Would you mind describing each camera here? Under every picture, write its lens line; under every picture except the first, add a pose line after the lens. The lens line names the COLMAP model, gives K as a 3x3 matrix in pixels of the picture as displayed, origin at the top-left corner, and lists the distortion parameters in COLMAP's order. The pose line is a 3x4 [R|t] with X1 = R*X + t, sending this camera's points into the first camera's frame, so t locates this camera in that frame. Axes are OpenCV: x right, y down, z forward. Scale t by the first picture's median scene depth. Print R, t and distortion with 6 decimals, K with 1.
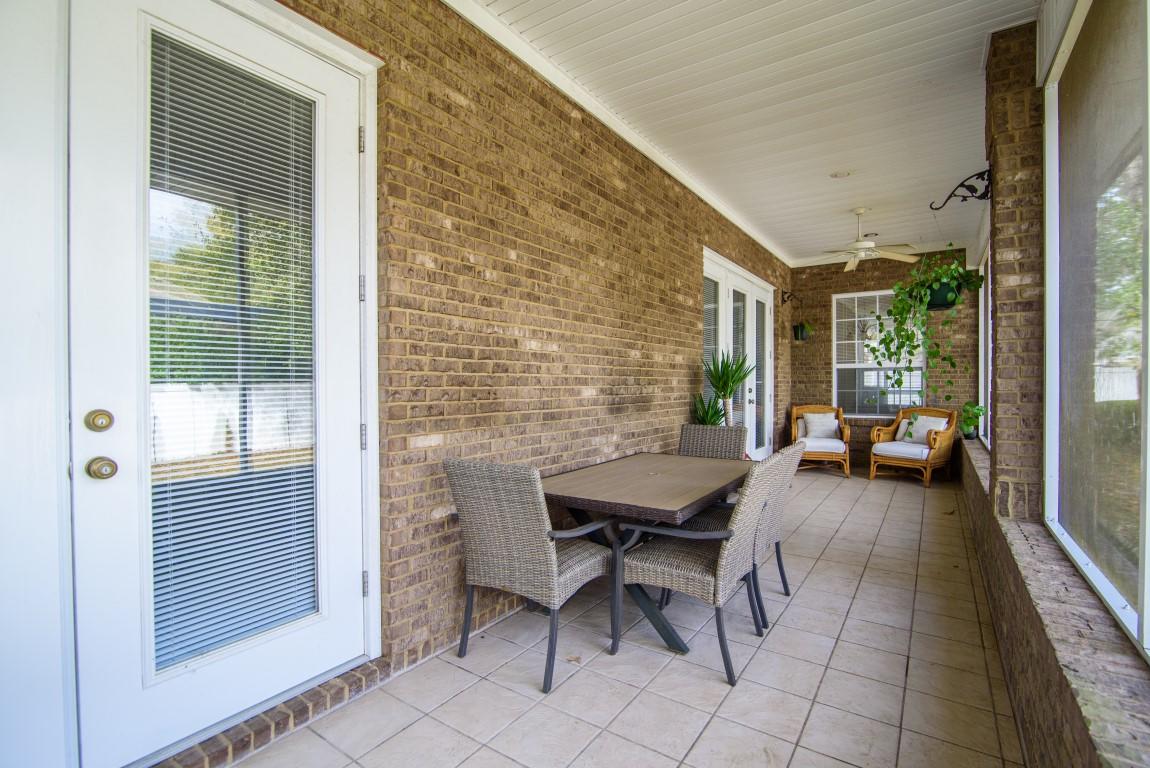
lens RADIAL K [[542.0, 0, 577.6], [0, 542.0, 387.5], [0, 0, 1]] dist [-0.009355, 0.000118]
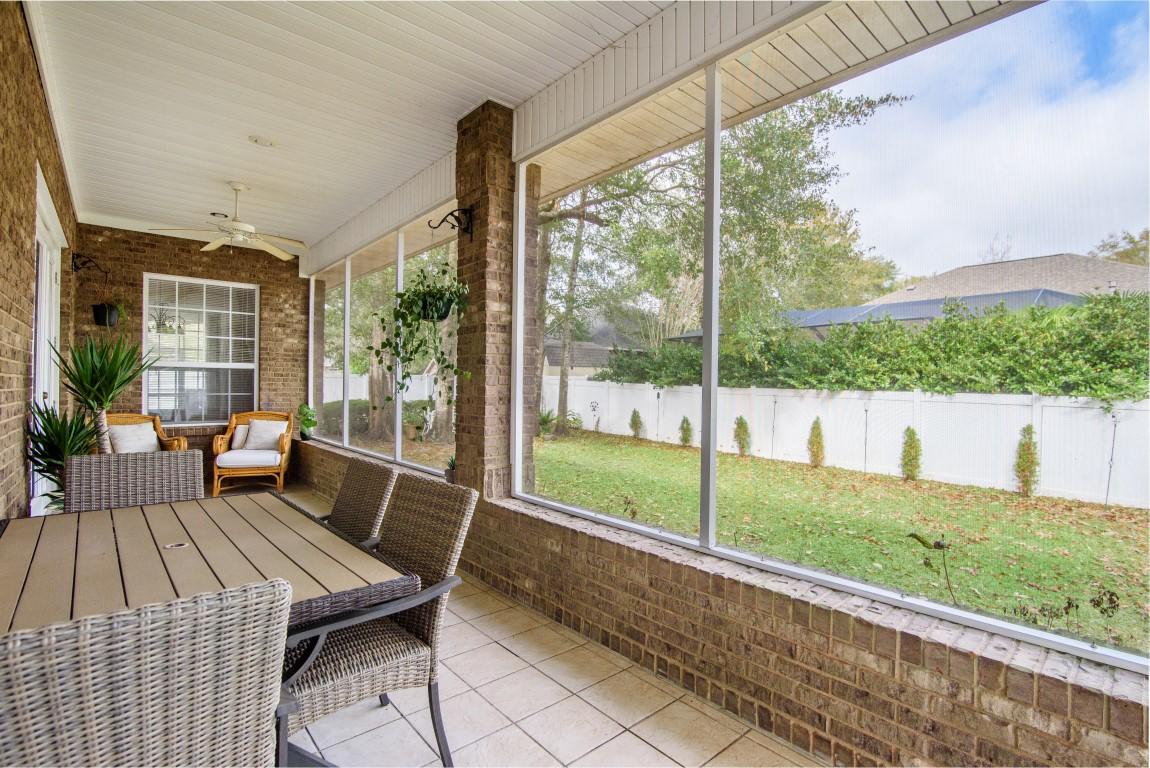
lens RADIAL K [[542.0, 0, 583.4], [0, 542.0, 386.1], [0, 0, 1]] dist [-0.009355, 0.000118]
pose [[0.232405, 0.006151, 0.972600, -0.164198], [-0.002169, 0.999981, -0.005806, -0.003698], [-0.972617, -0.000760, 0.232414, 0.232331]]
